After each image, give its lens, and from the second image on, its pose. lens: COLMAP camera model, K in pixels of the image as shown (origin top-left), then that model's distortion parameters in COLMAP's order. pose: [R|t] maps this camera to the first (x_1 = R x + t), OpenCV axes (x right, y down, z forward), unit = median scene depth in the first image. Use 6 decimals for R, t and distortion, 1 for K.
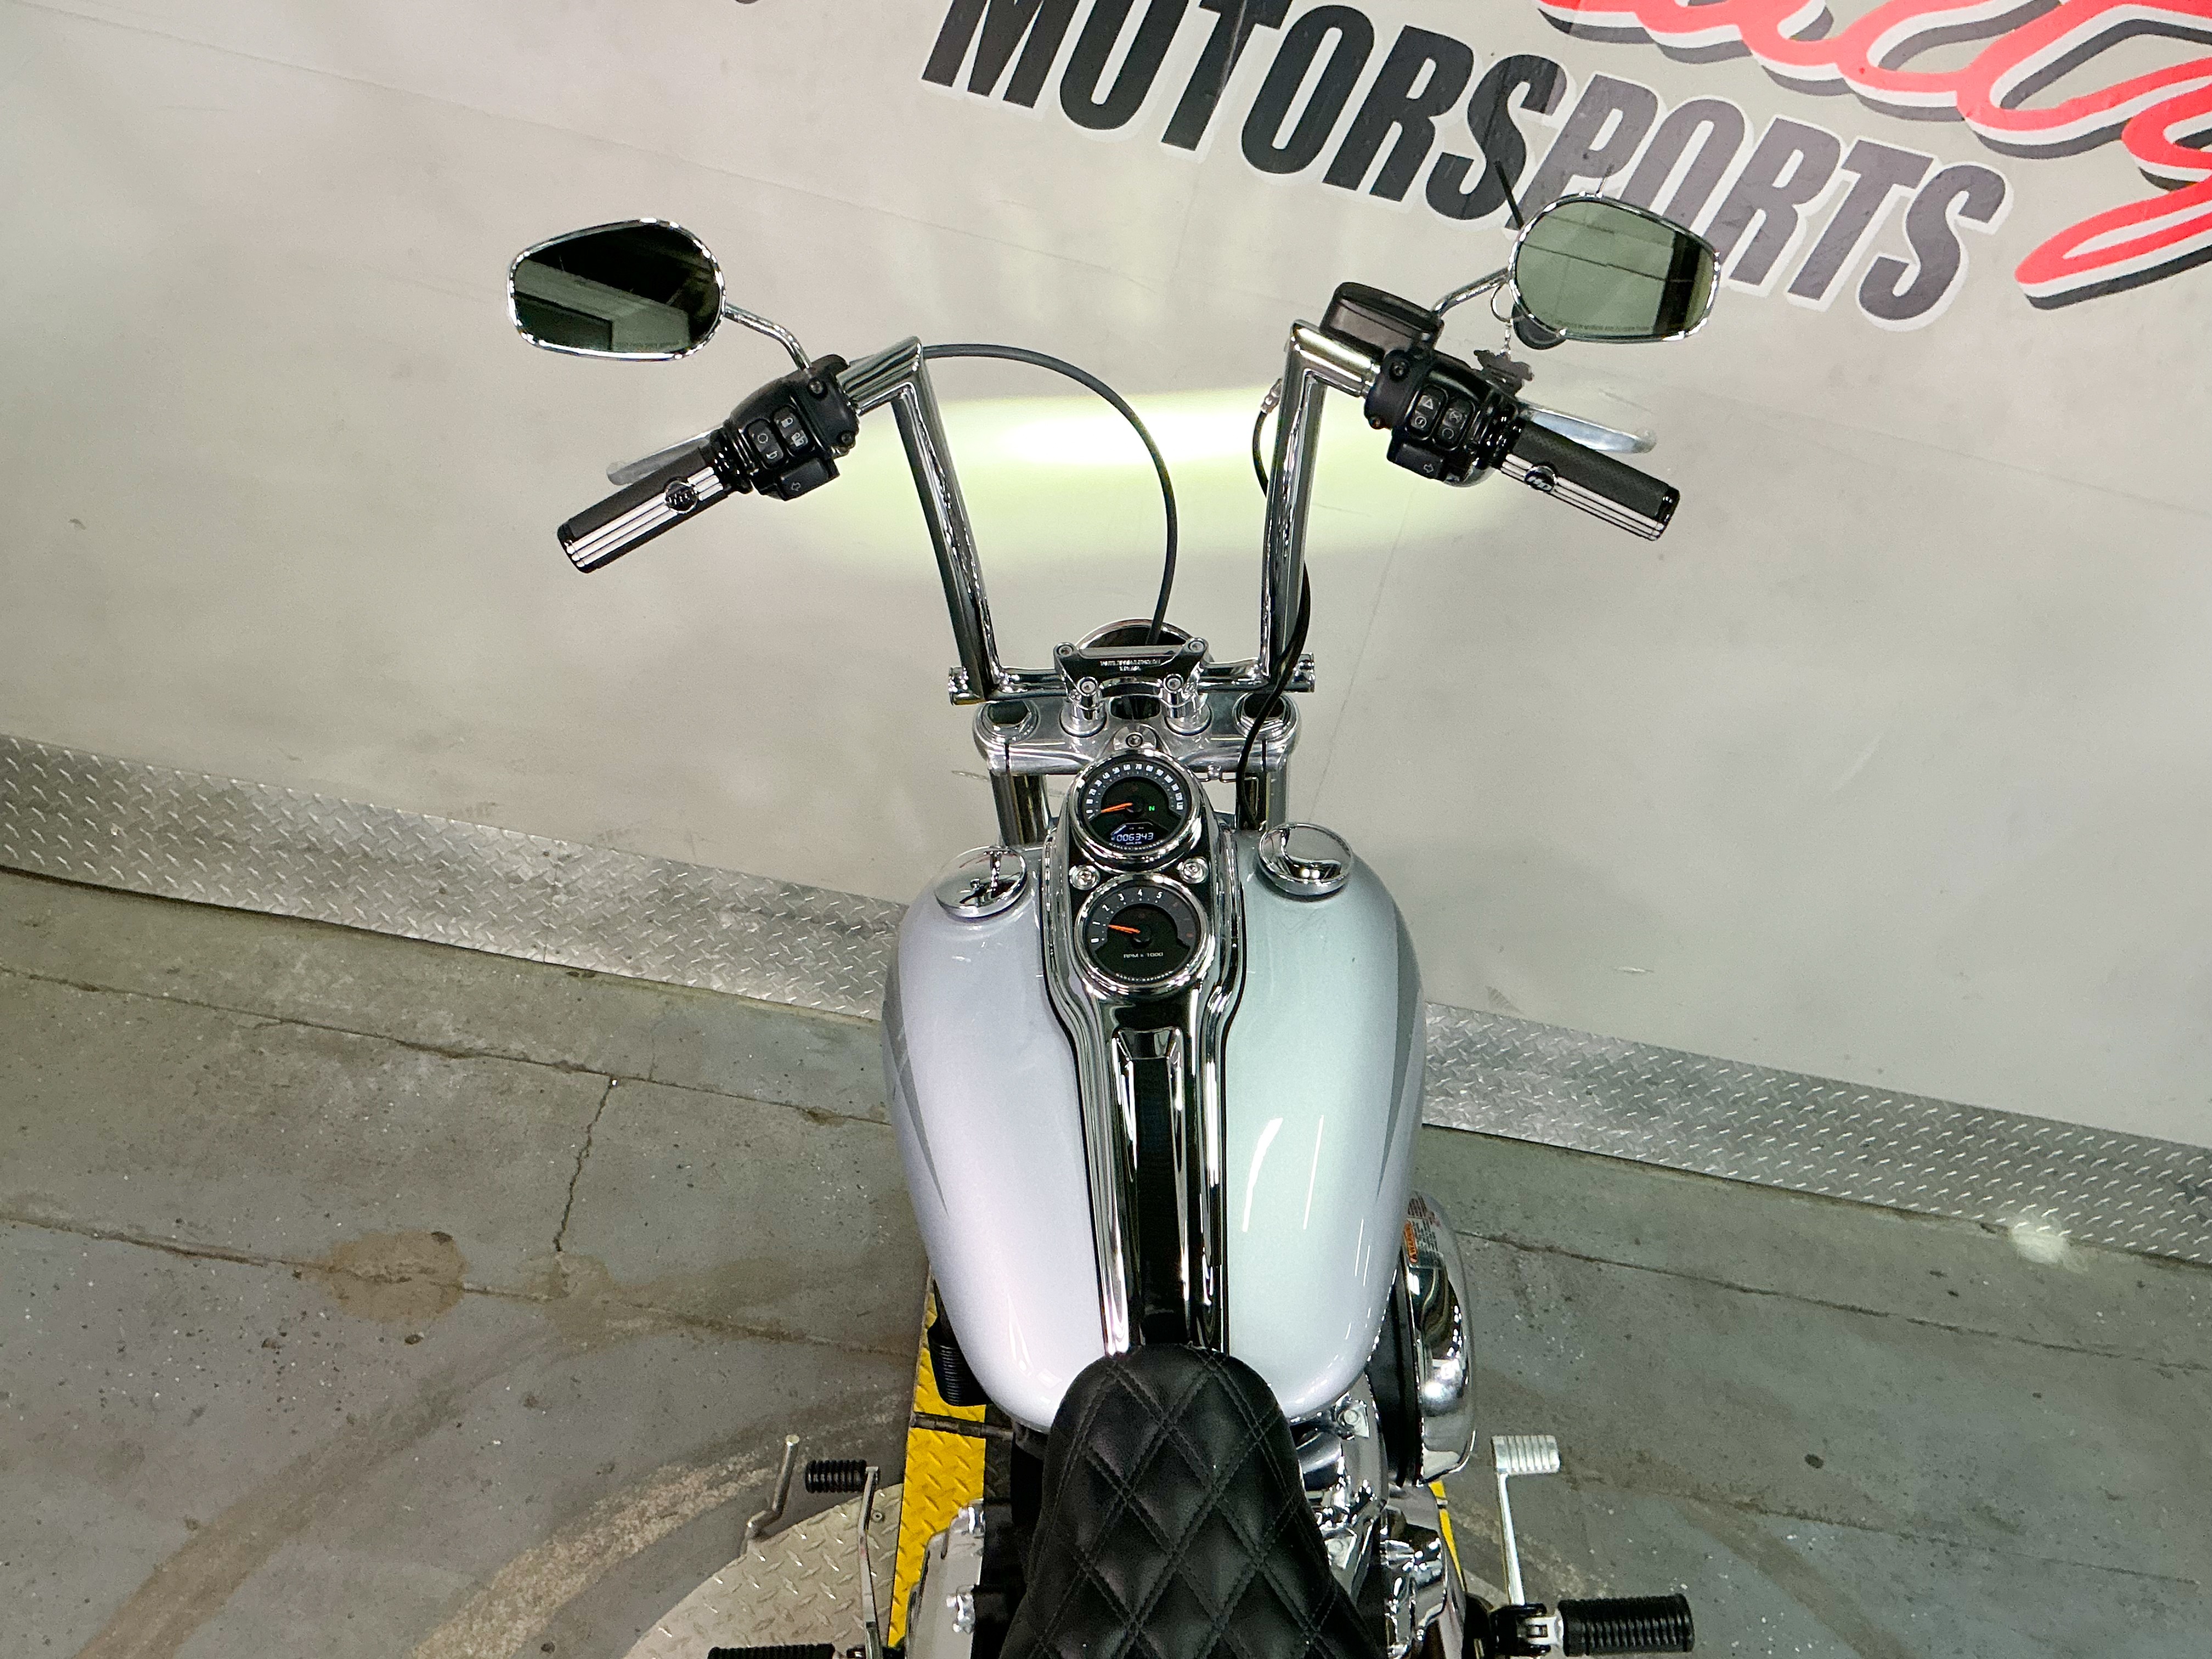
lens RADIAL K [[2015.4, 0, 1125.8], [0, 2015.4, 821.1], [0, 0, 1]] dist [0.021391, 0.000000]
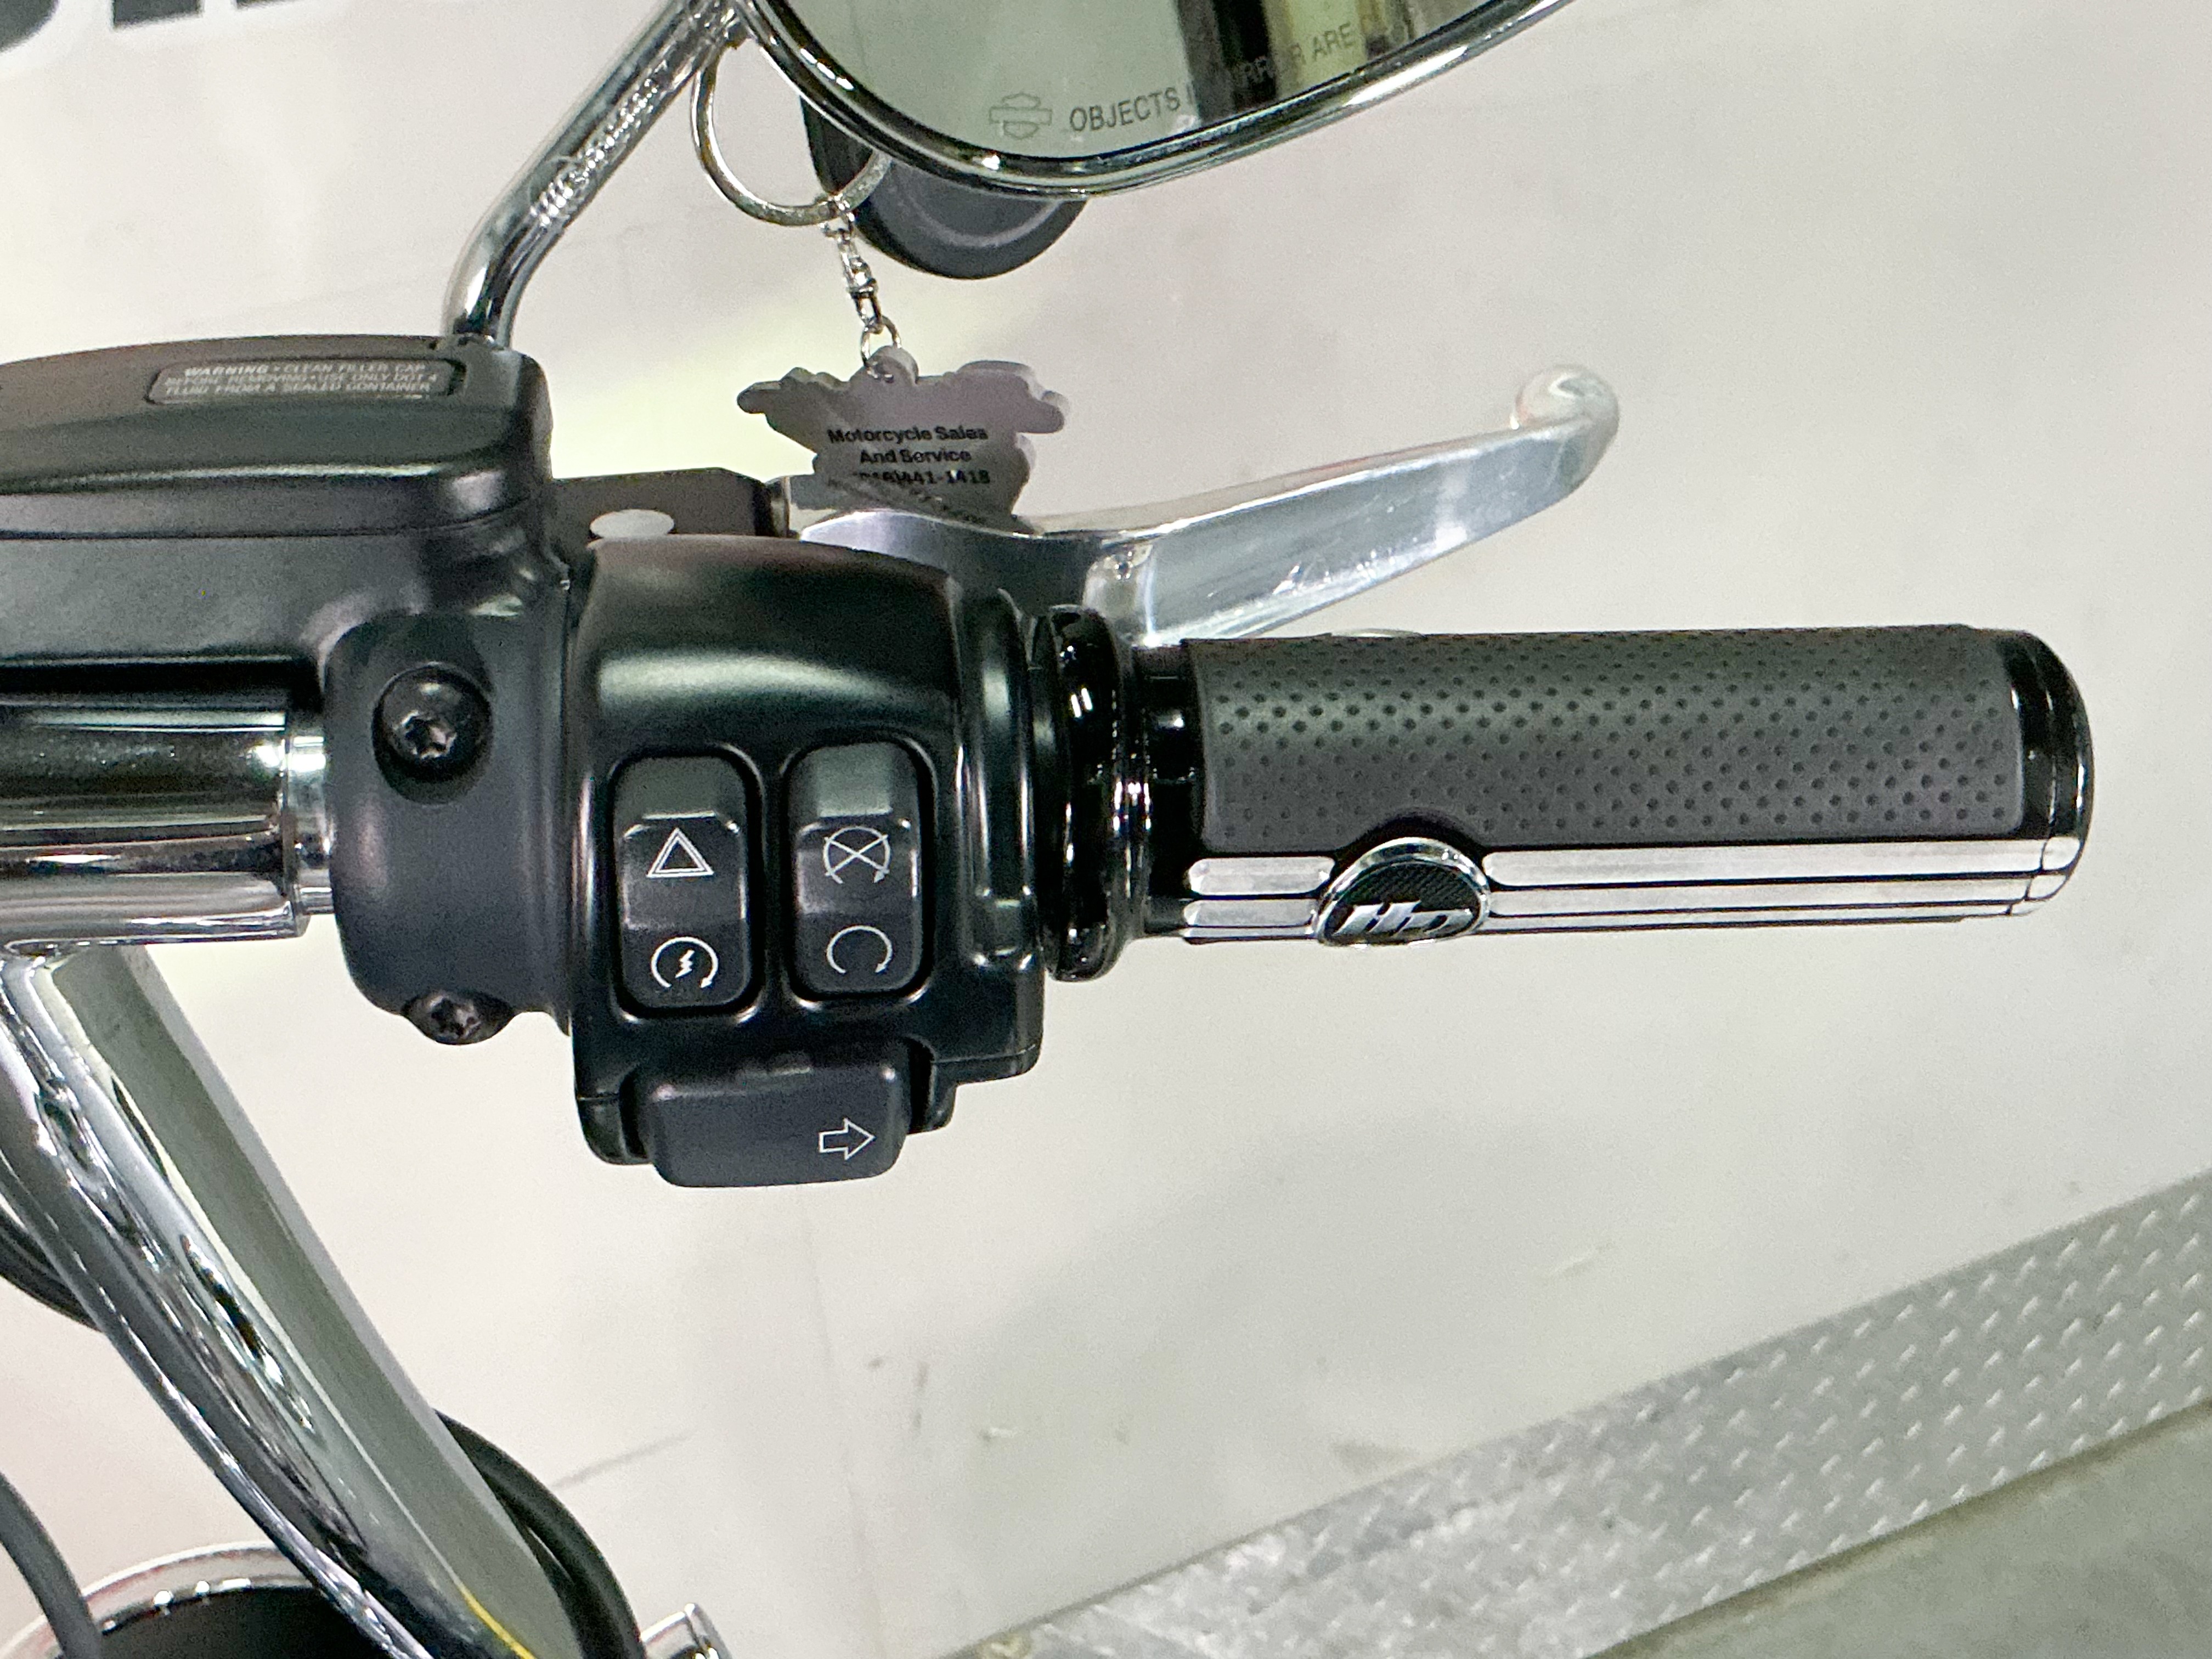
lens RADIAL K [[2984.9, 0, 1105.9], [0, 2984.9, 824.0], [0, 0, 1]] dist [0.081734, 0.000000]
pose [[0.862789, -0.461031, 0.207476, 0.125369], [0.467806, 0.883644, 0.018169, -0.188115], [-0.191711, 0.081382, 0.978071, 0.716238]]
